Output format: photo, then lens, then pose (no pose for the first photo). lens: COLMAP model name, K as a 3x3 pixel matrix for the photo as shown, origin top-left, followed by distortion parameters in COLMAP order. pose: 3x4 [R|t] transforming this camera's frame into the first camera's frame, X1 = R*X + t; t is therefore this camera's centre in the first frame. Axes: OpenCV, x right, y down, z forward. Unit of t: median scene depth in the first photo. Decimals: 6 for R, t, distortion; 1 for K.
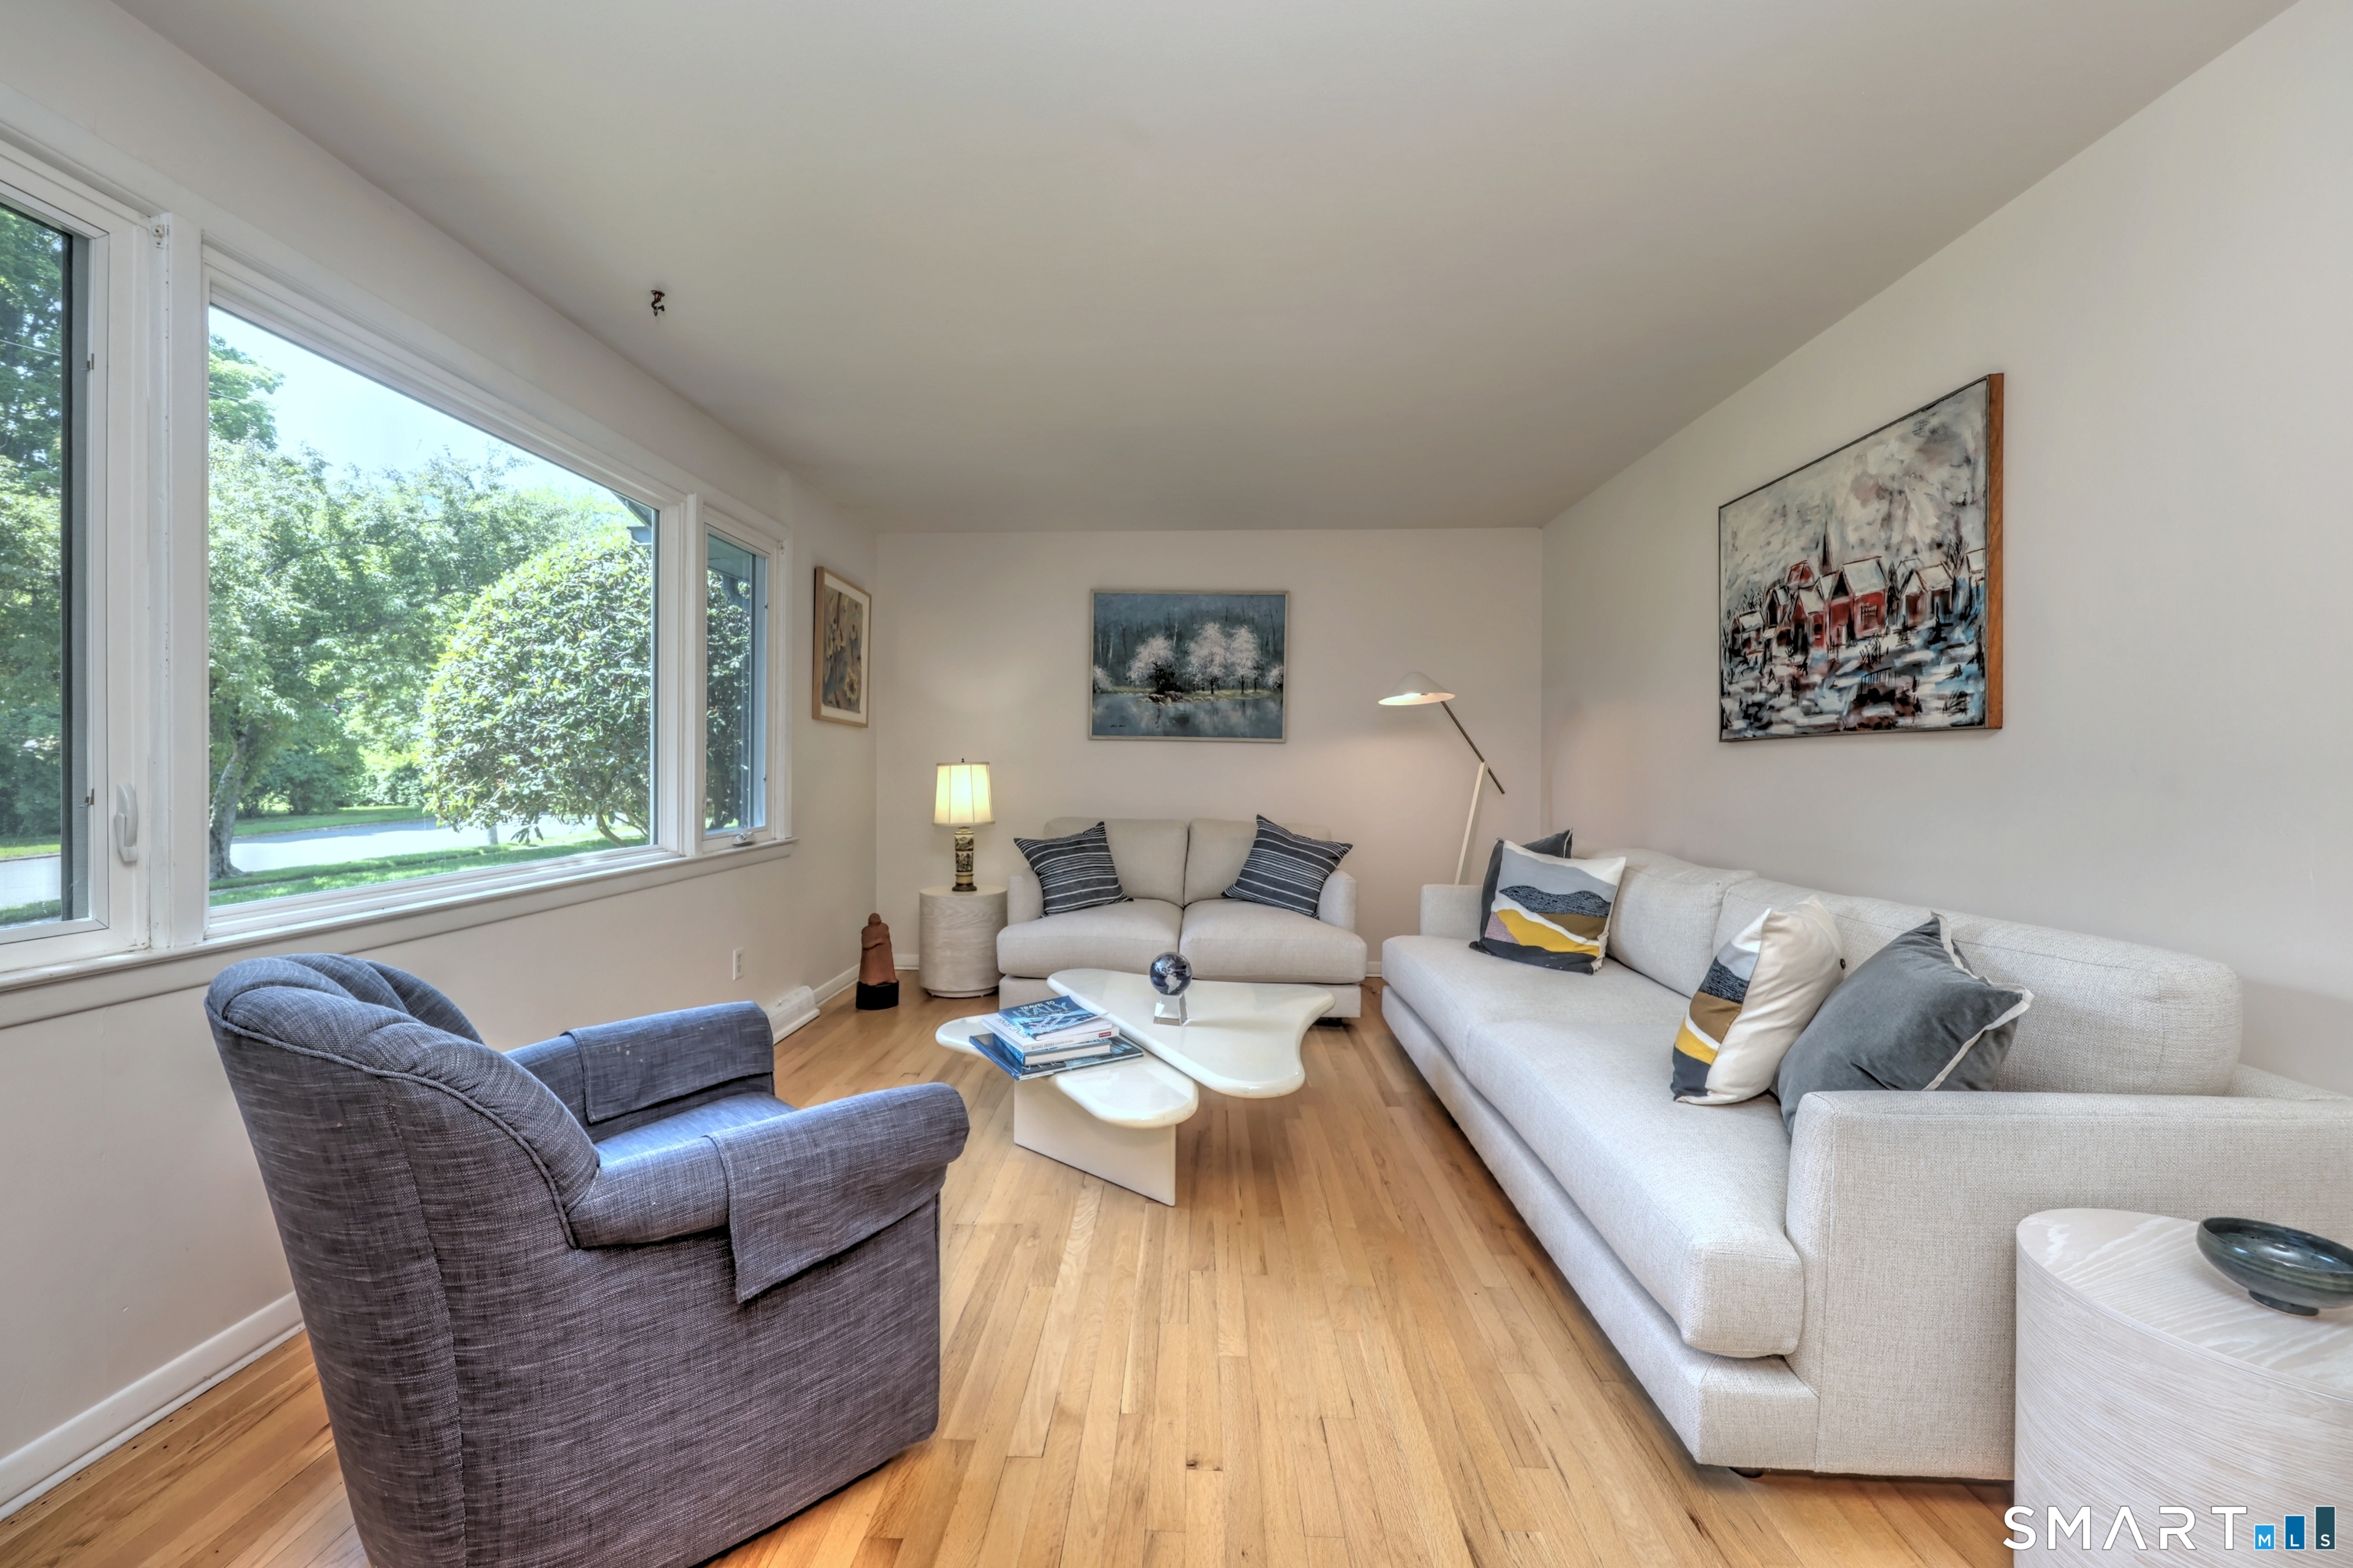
lens RADIAL K [[899.7, 0, 1161.7], [0, 899.7, 770.7], [0, 0, 1]] dist [0.001870, -0.000082]
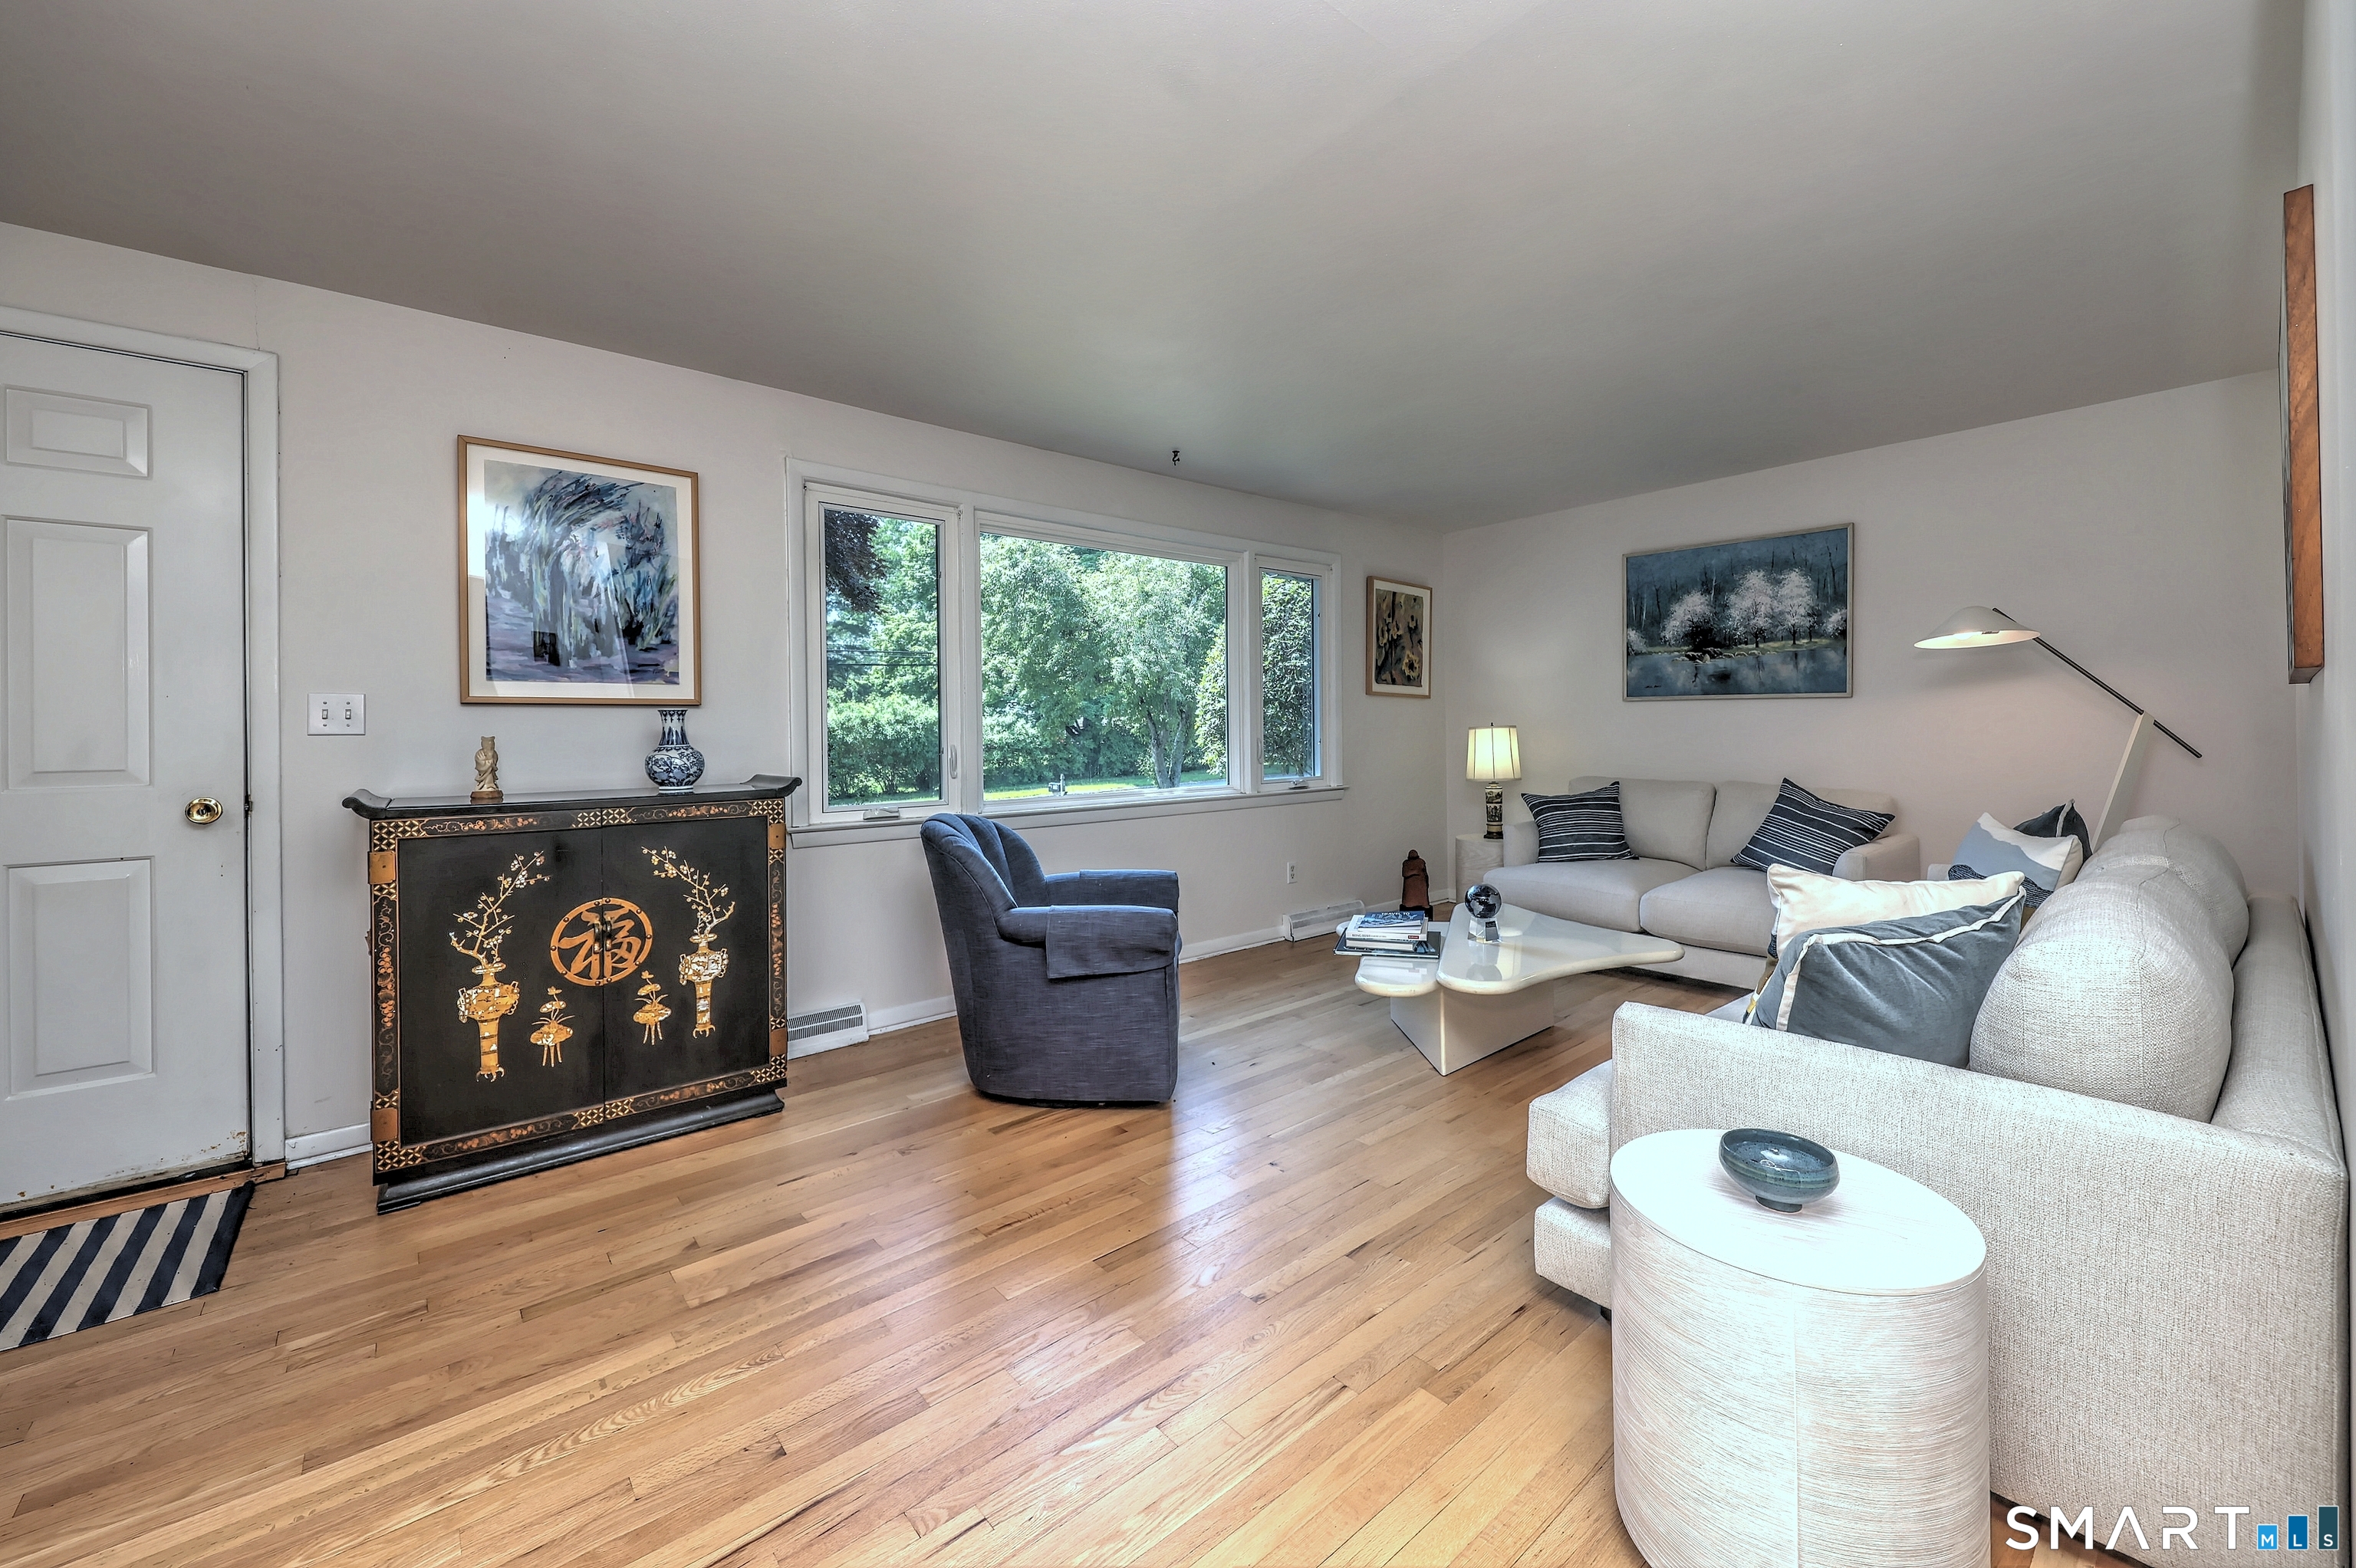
lens RADIAL K [[919.7, 0, 1201.3], [0, 919.7, 731.4], [0, 0, 1]] dist [0.001440, -0.000153]
pose [[0.689334, -0.012218, -0.724341, 0.400014], [0.011797, 0.999915, -0.005639, -0.000216], [0.724348, -0.004658, 0.689419, -0.079222]]
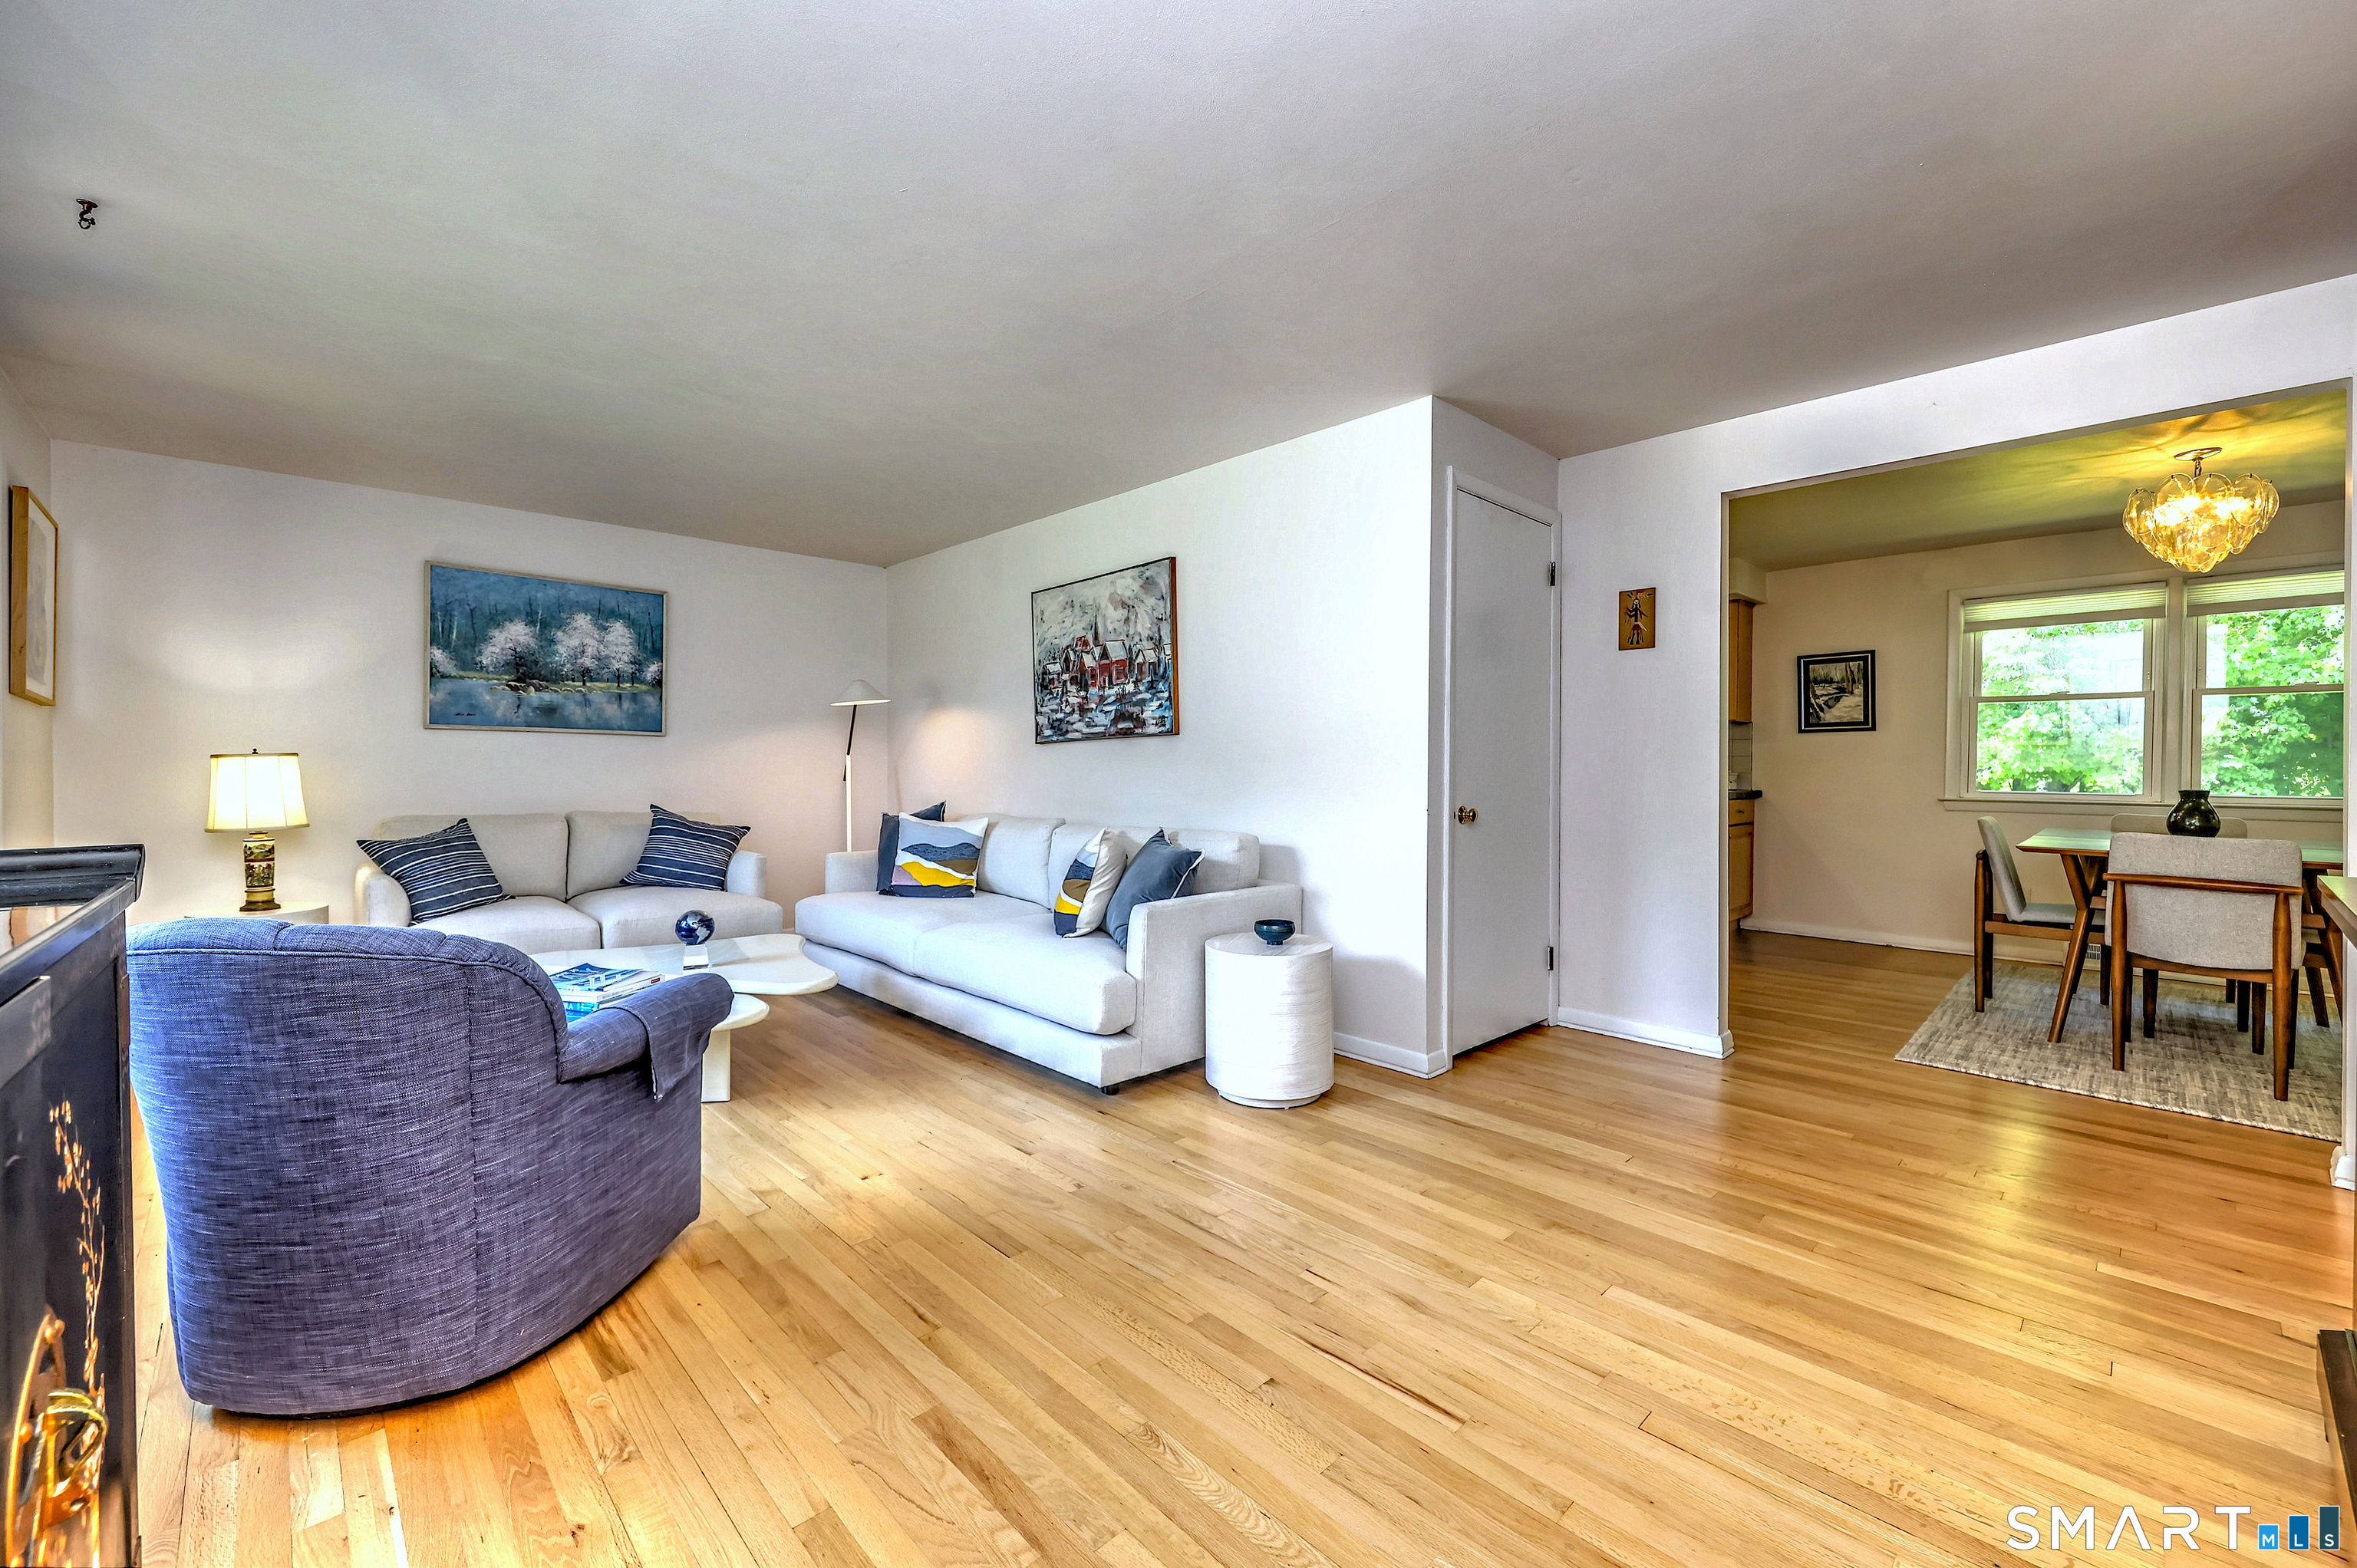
lens RADIAL K [[928.5, 0, 1164.3], [0, 928.5, 776.2], [0, 0, 1]] dist [-0.000413, -0.000298]
pose [[0.693115, -0.016080, 0.720648, -0.275403], [0.008694, 0.999865, 0.013948, 0.006652], [-0.720775, -0.003402, 0.693161, -0.194721]]
